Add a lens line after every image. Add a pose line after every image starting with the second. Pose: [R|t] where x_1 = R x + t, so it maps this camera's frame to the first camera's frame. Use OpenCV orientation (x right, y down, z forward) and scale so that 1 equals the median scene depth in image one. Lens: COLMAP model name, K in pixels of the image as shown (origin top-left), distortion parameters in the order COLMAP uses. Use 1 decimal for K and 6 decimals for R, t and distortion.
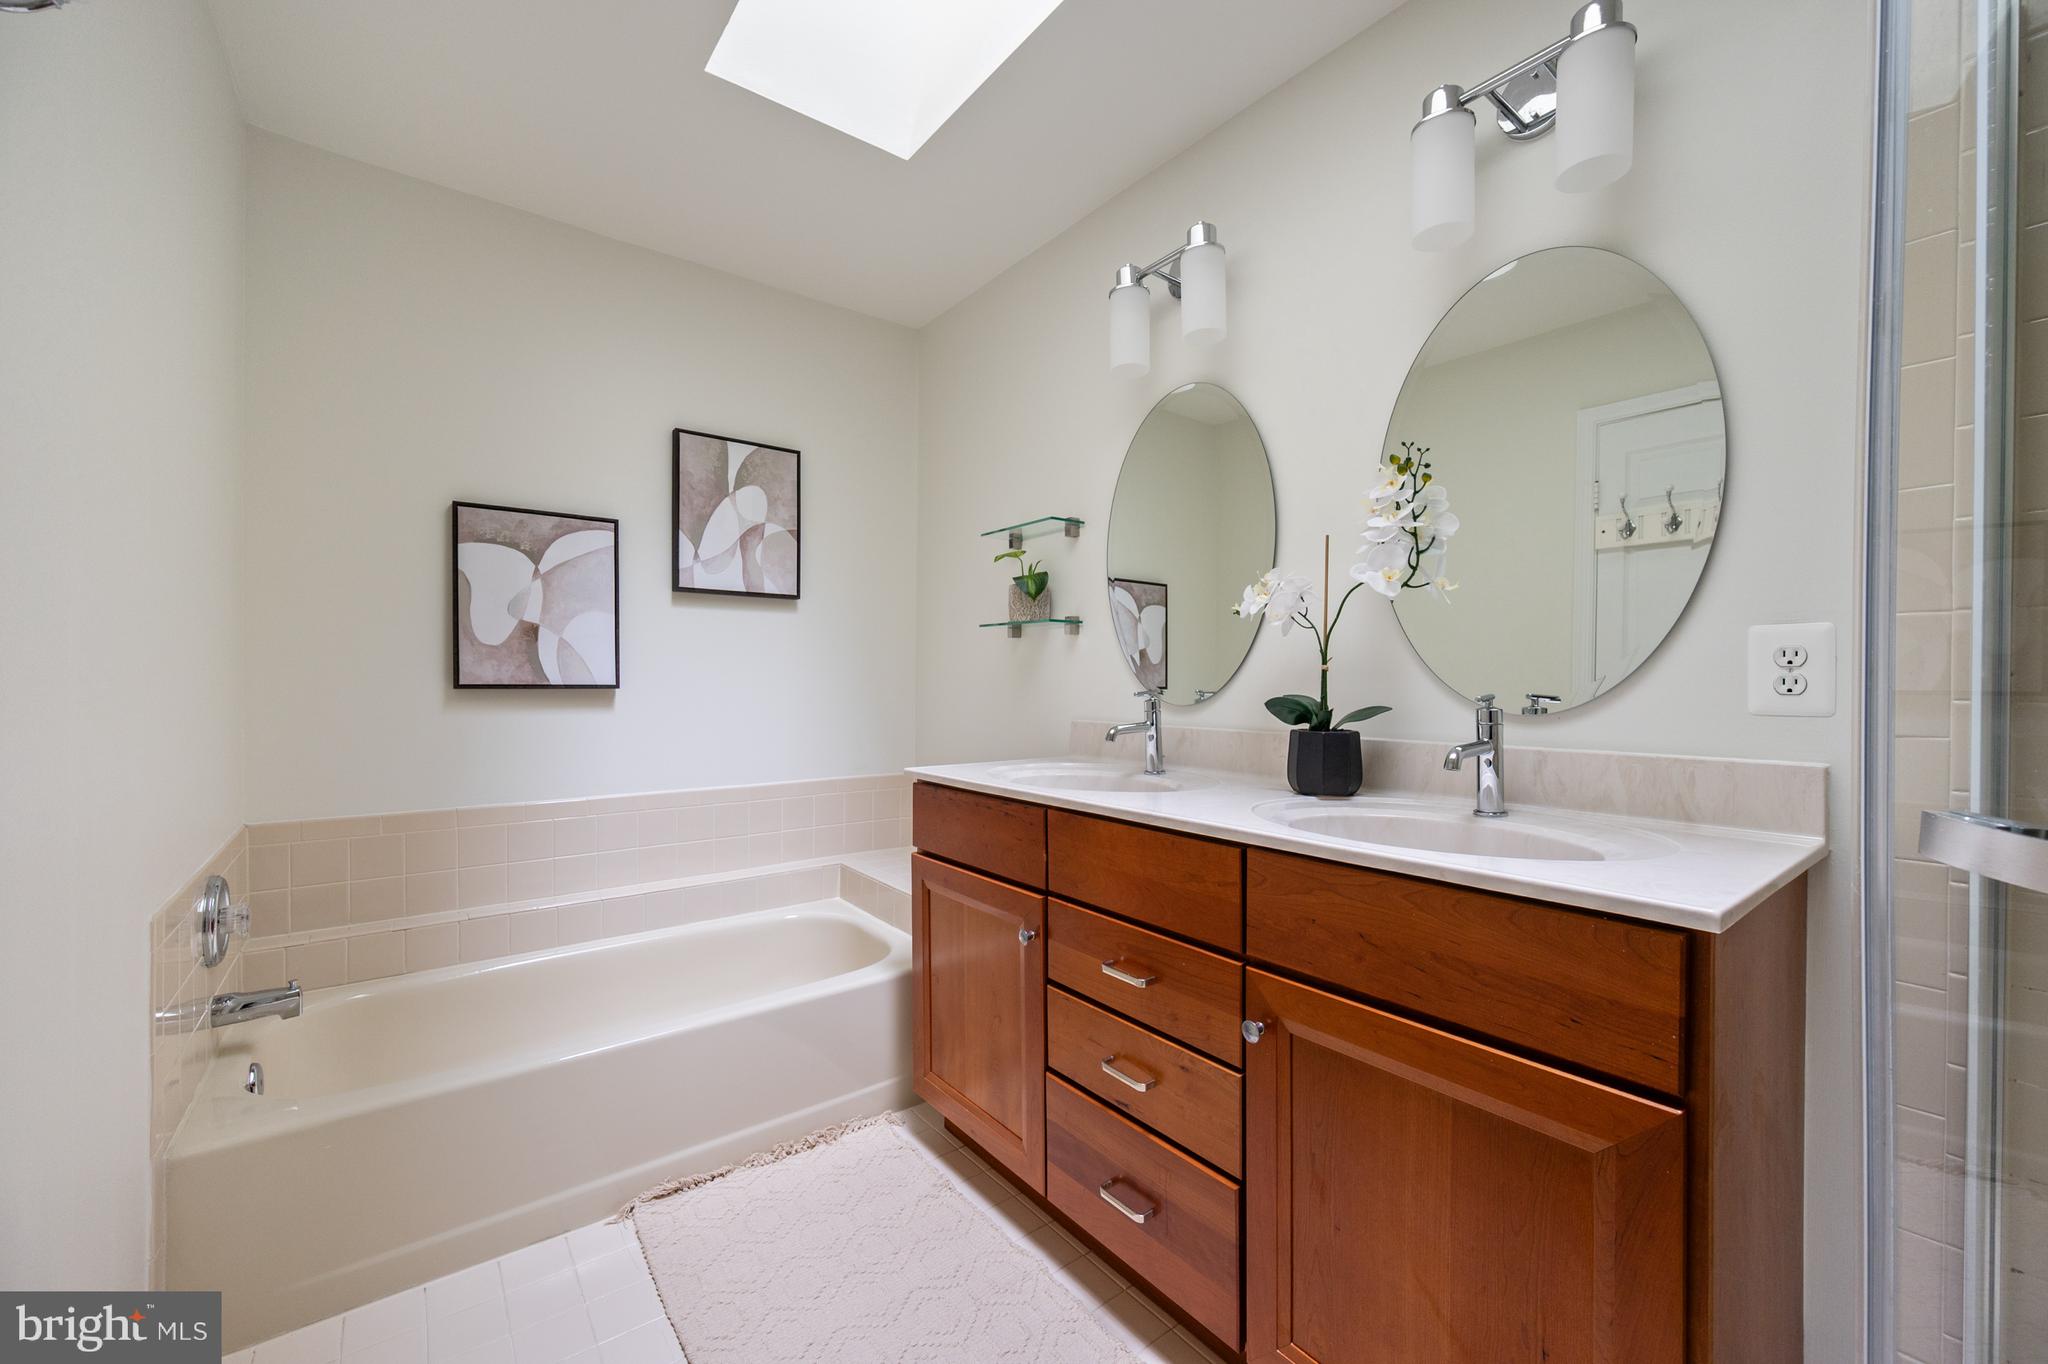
lens RADIAL K [[816.6, 0, 1020.8], [0, 816.6, 685.7], [0, 0, 1]] dist [-0.007600, -0.000027]
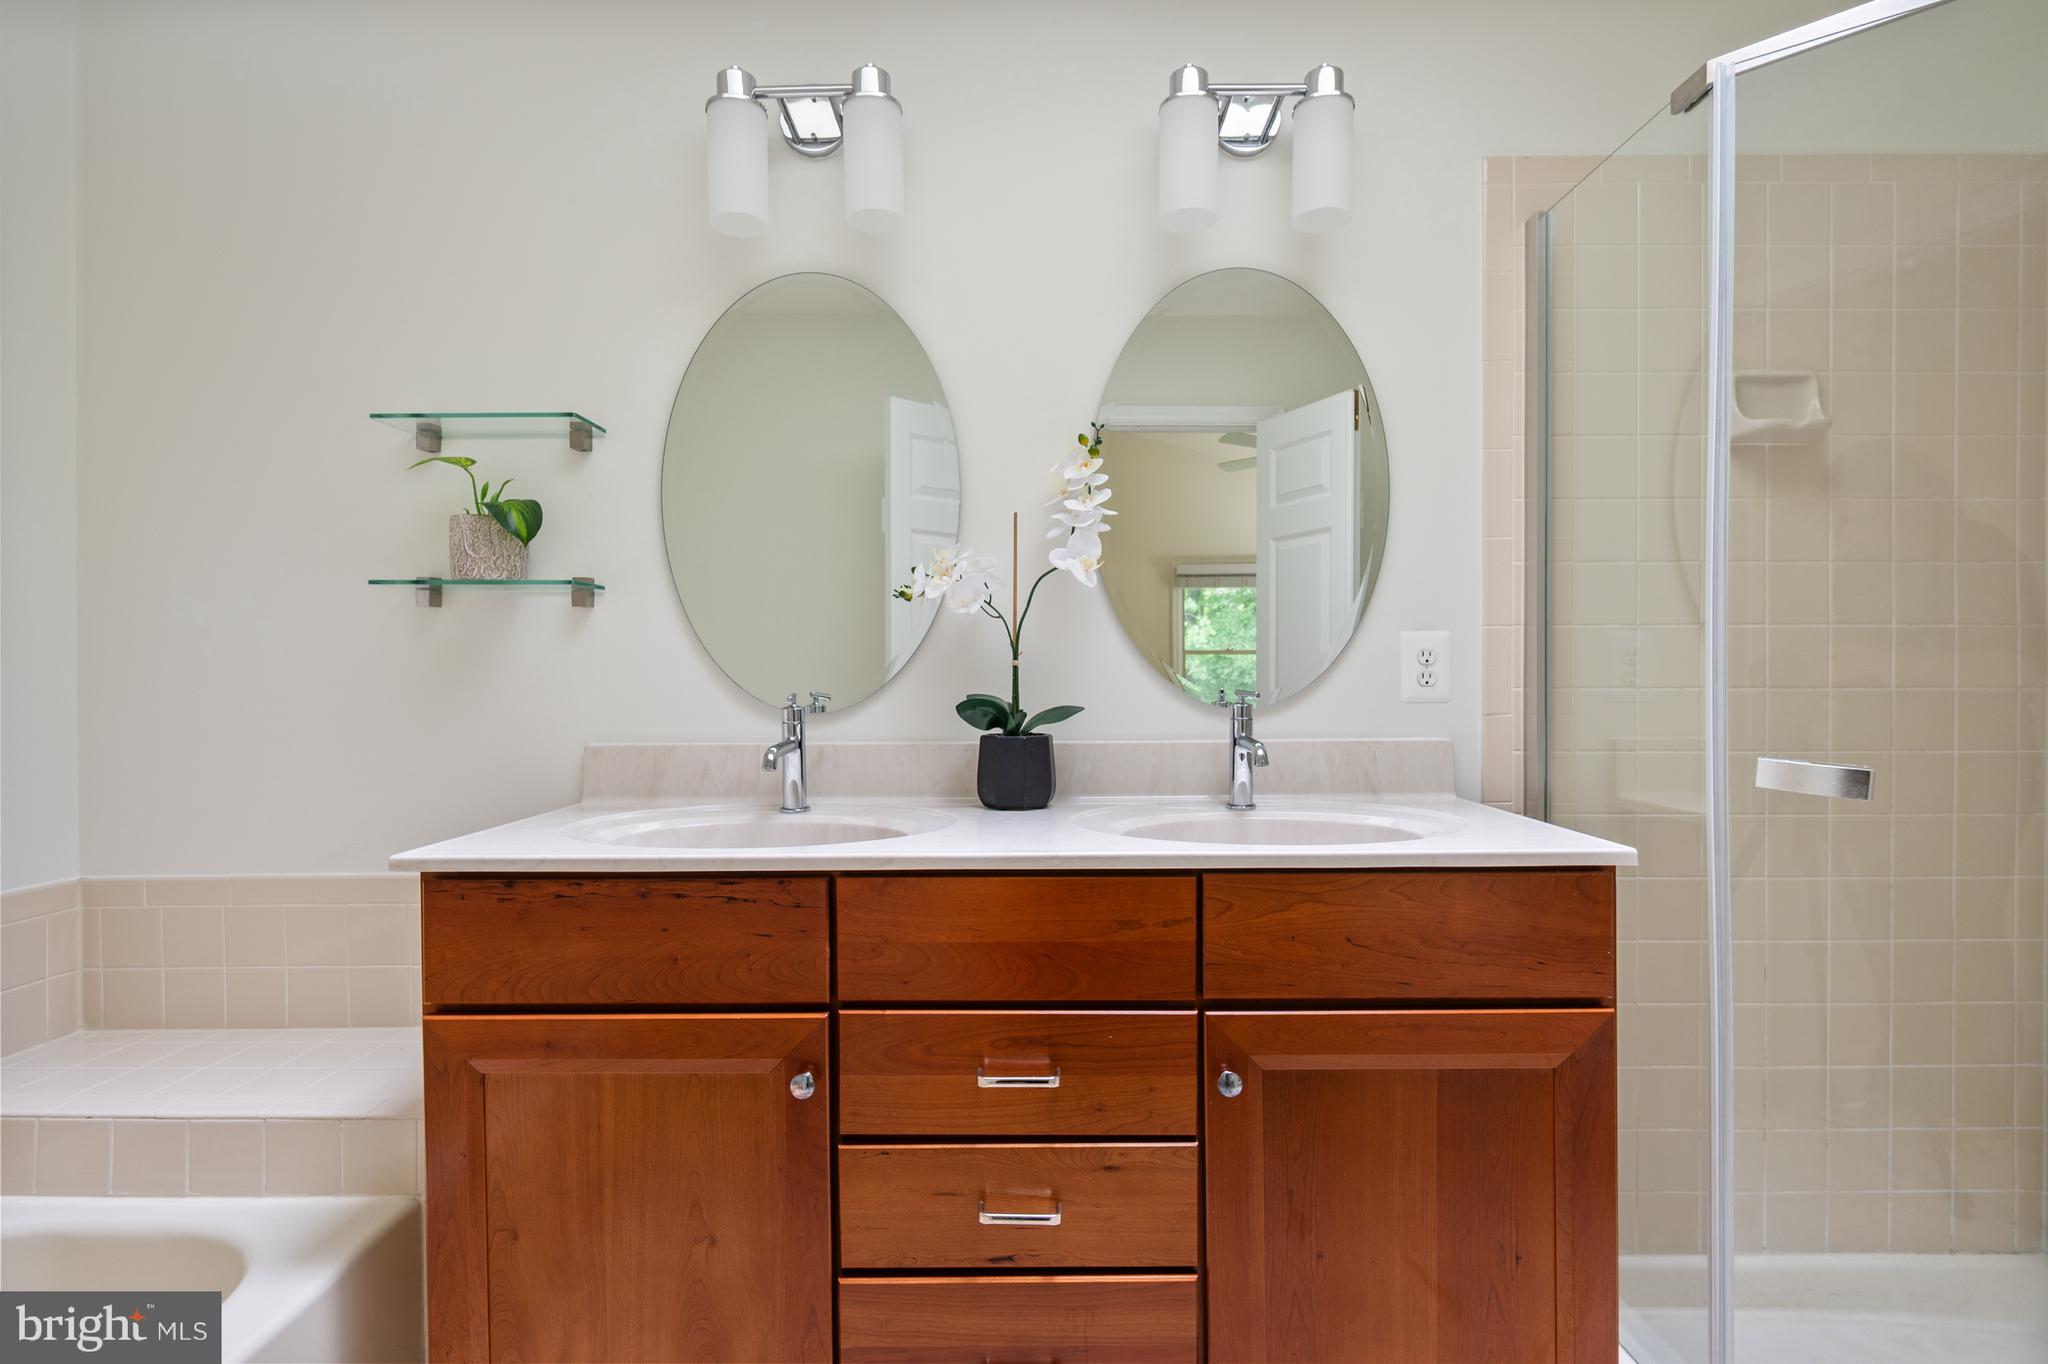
lens RADIAL K [[988.3, 0, 1027.1], [0, 988.3, 690.7], [0, 0, 1]] dist [-0.001868, -0.000239]
pose [[0.603121, -0.016217, 0.797485, -0.498979], [0.011532, 0.999866, 0.011610, -0.005057], [-0.797567, 0.002194, 0.603227, 0.399148]]
